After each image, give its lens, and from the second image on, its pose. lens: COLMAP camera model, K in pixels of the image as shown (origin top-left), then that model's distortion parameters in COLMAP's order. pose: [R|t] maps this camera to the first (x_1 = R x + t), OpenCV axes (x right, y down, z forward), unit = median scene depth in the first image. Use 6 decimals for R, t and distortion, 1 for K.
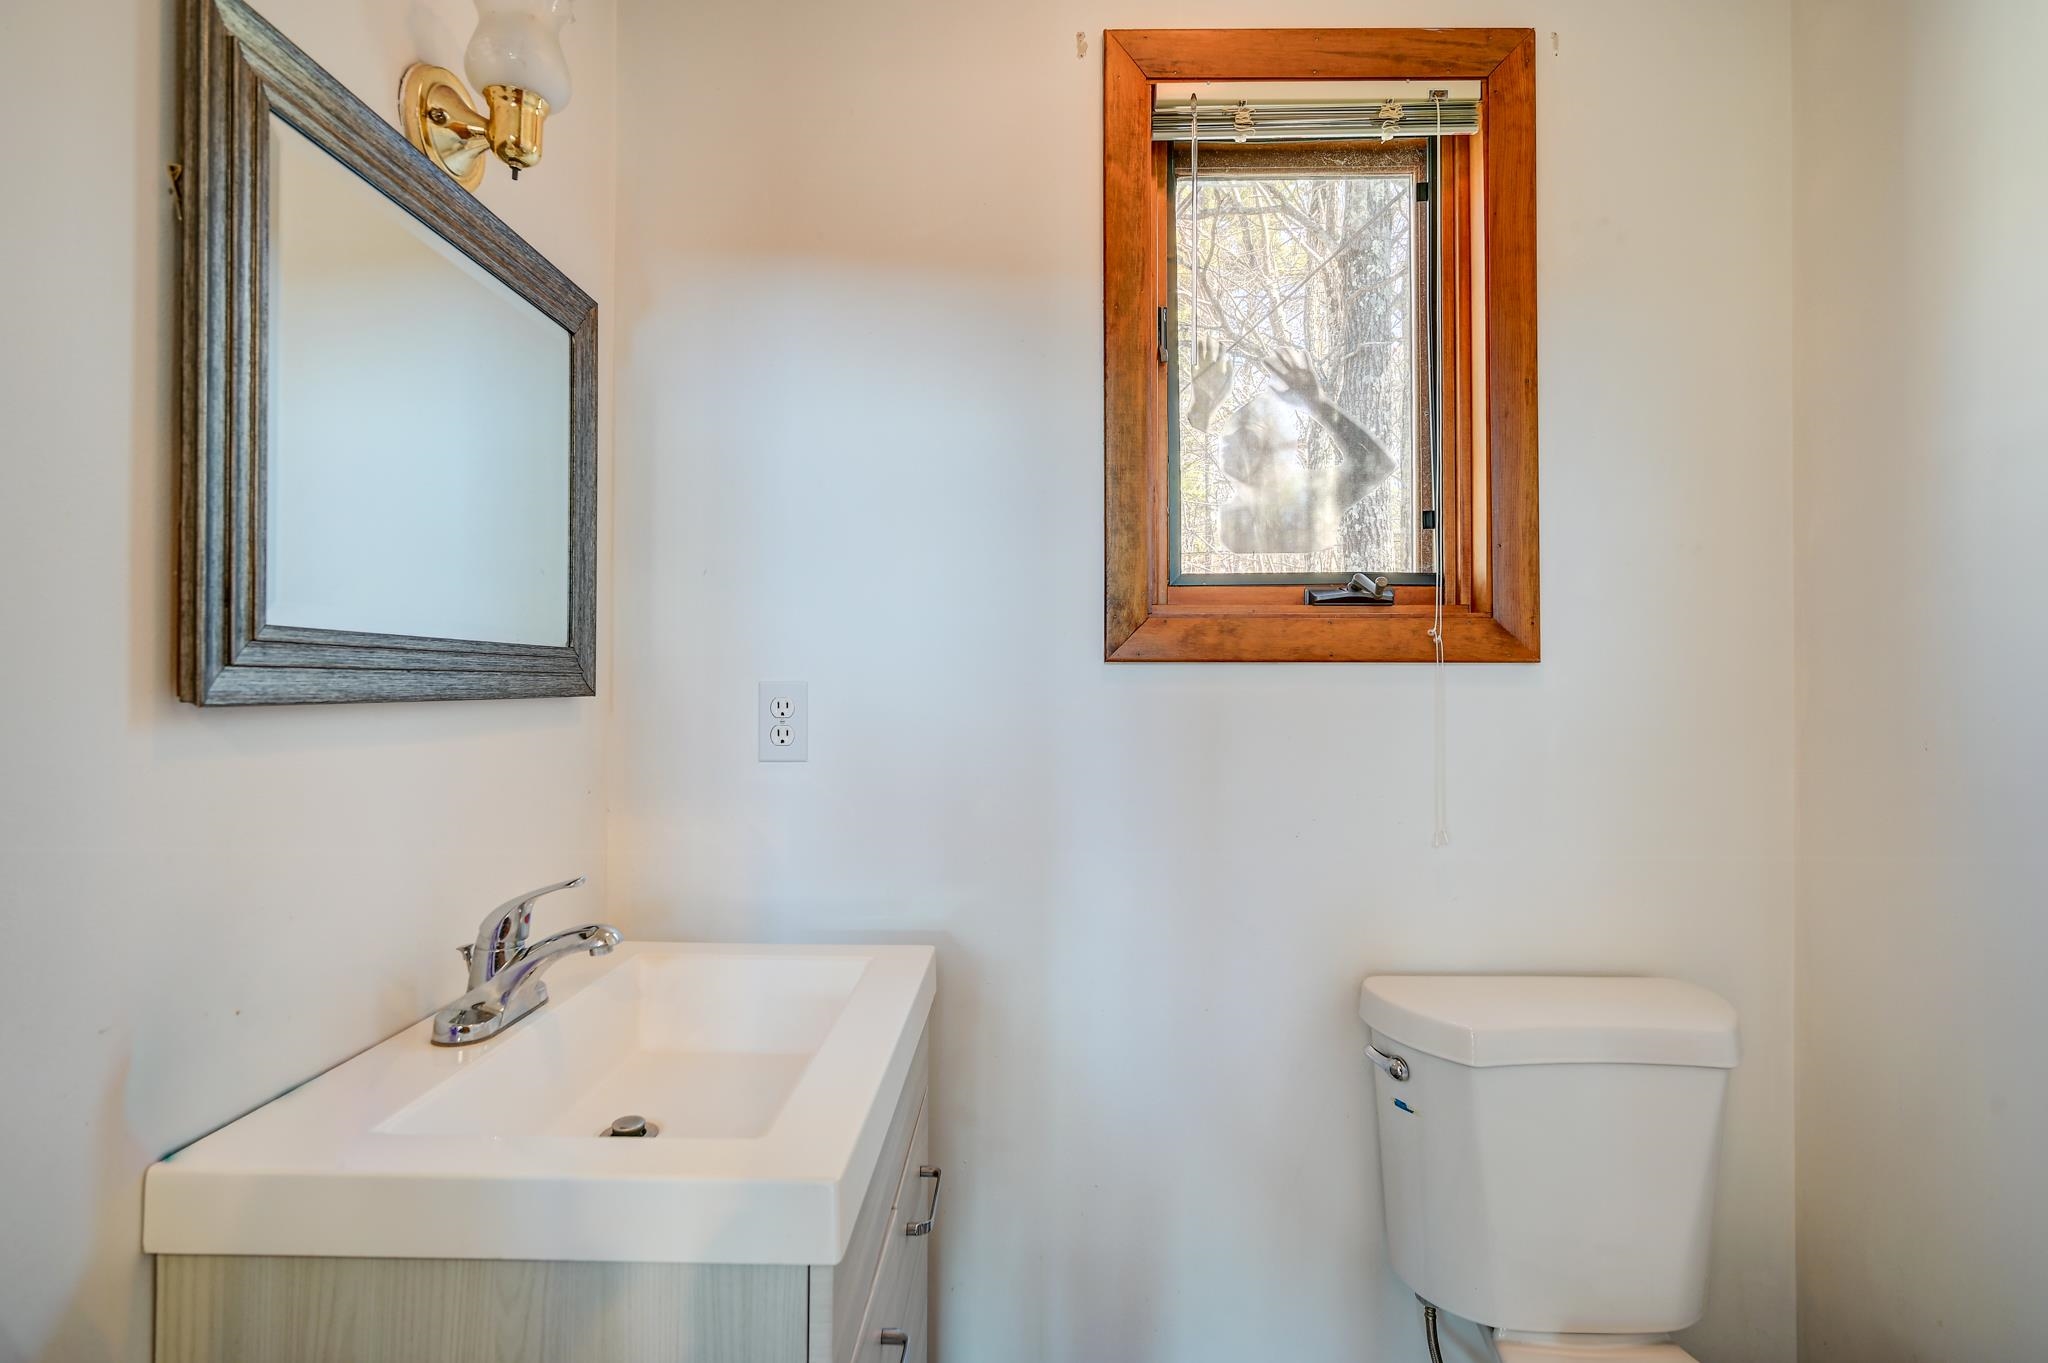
lens RADIAL K [[991.5, 0, 1027.1], [0, 991.5, 669.9], [0, 0, 1]] dist [0.000767, 0.000681]
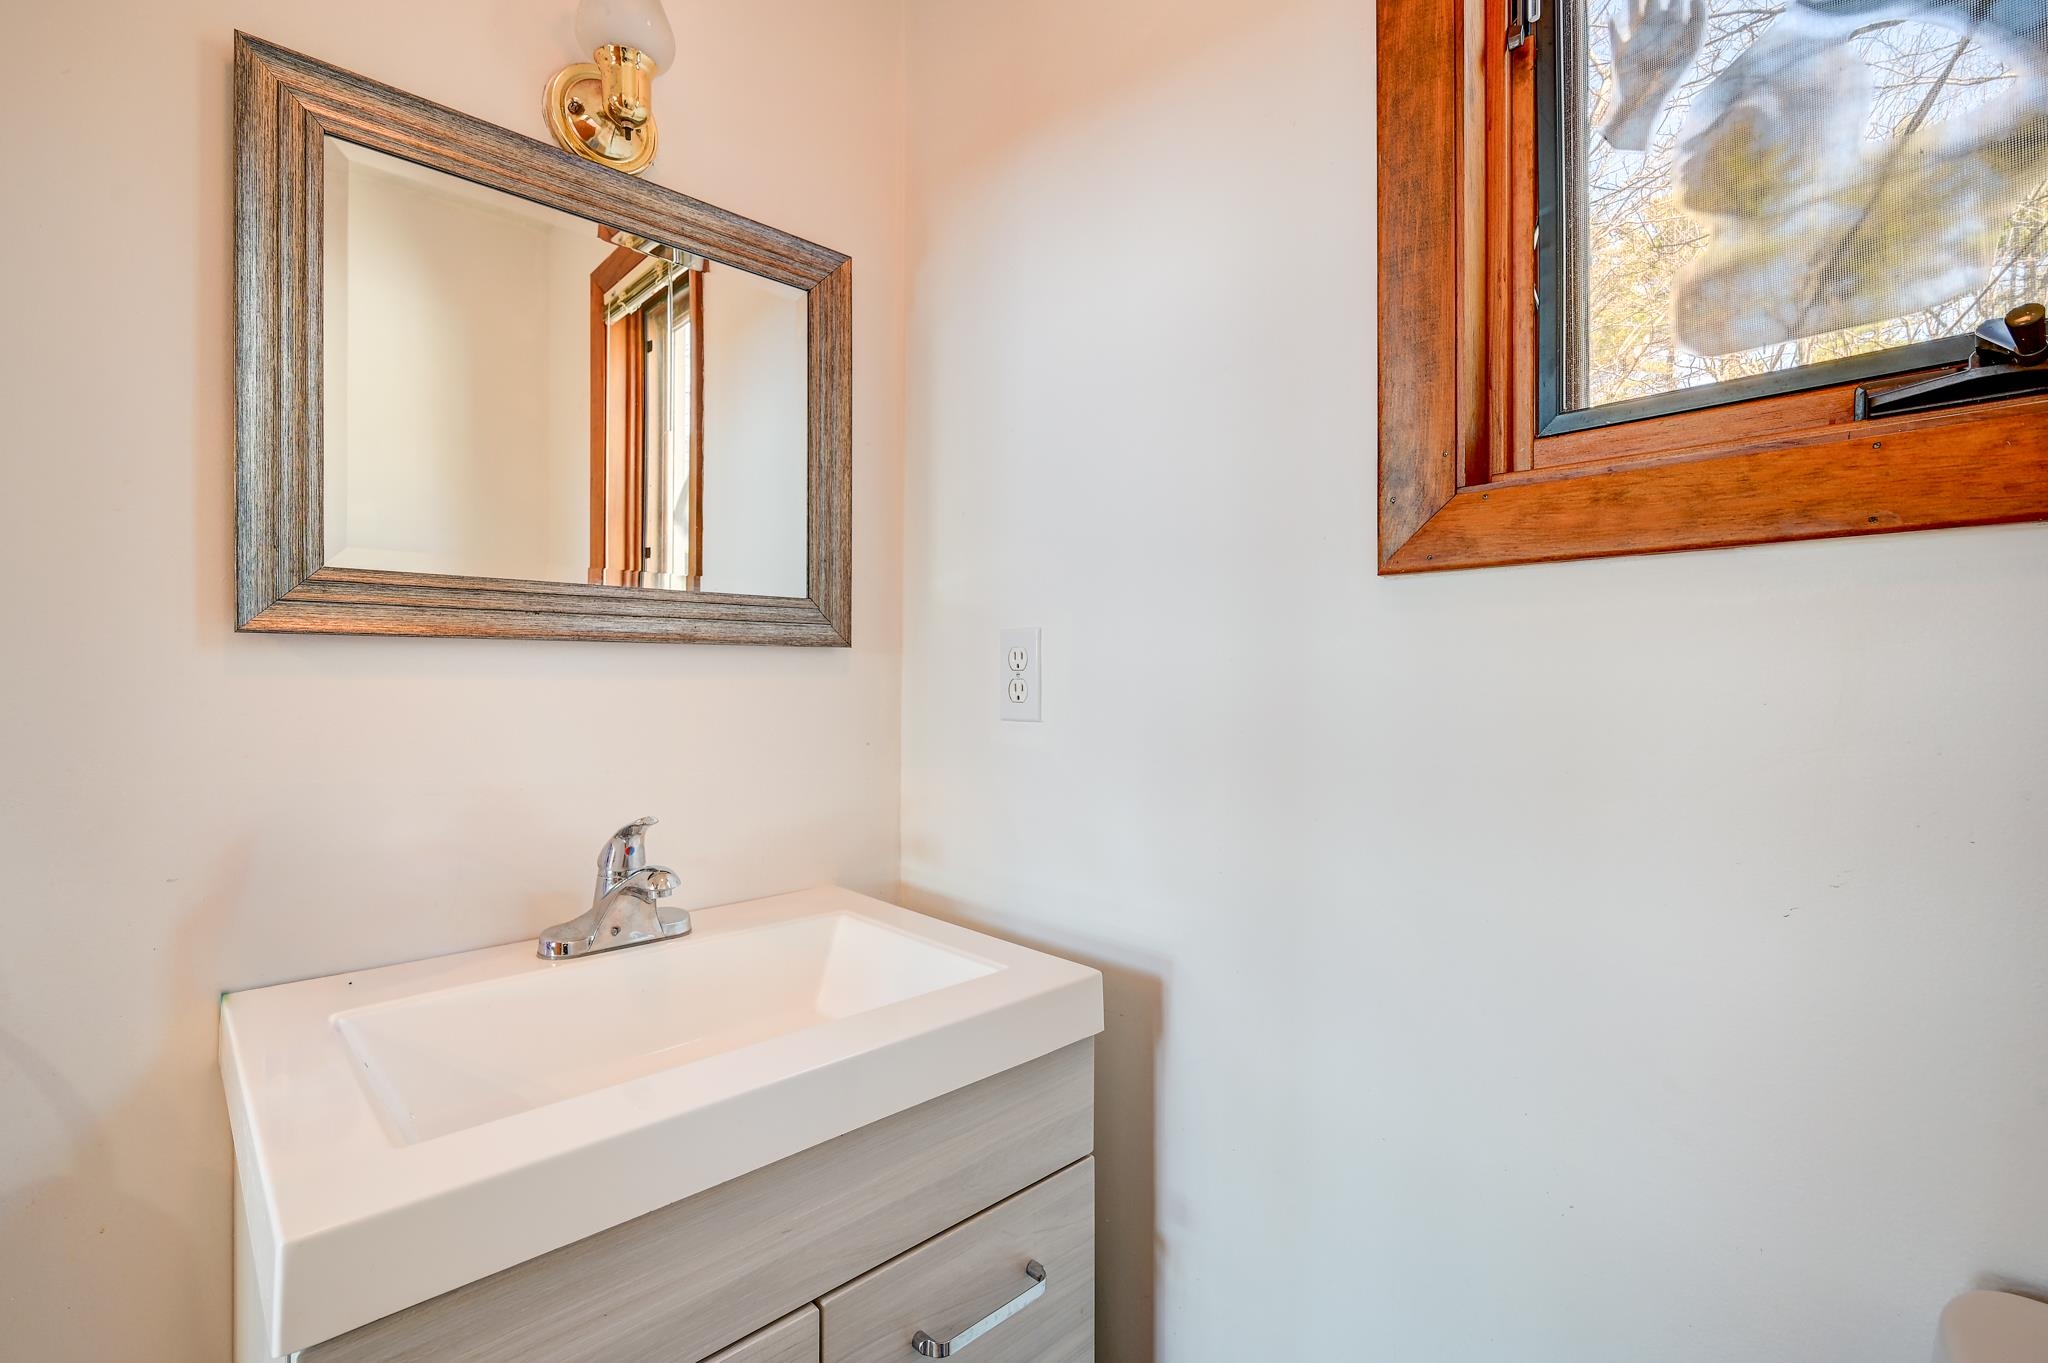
lens RADIAL K [[915.9, 0, 1023.3], [0, 915.9, 657.0], [0, 0, 1]] dist [0.012568, 0.000105]
pose [[0.700725, -0.015578, -0.713262, 0.365362], [0.012044, 0.999877, -0.010007, 0.049938], [0.713330, -0.001578, 0.700826, 0.494047]]
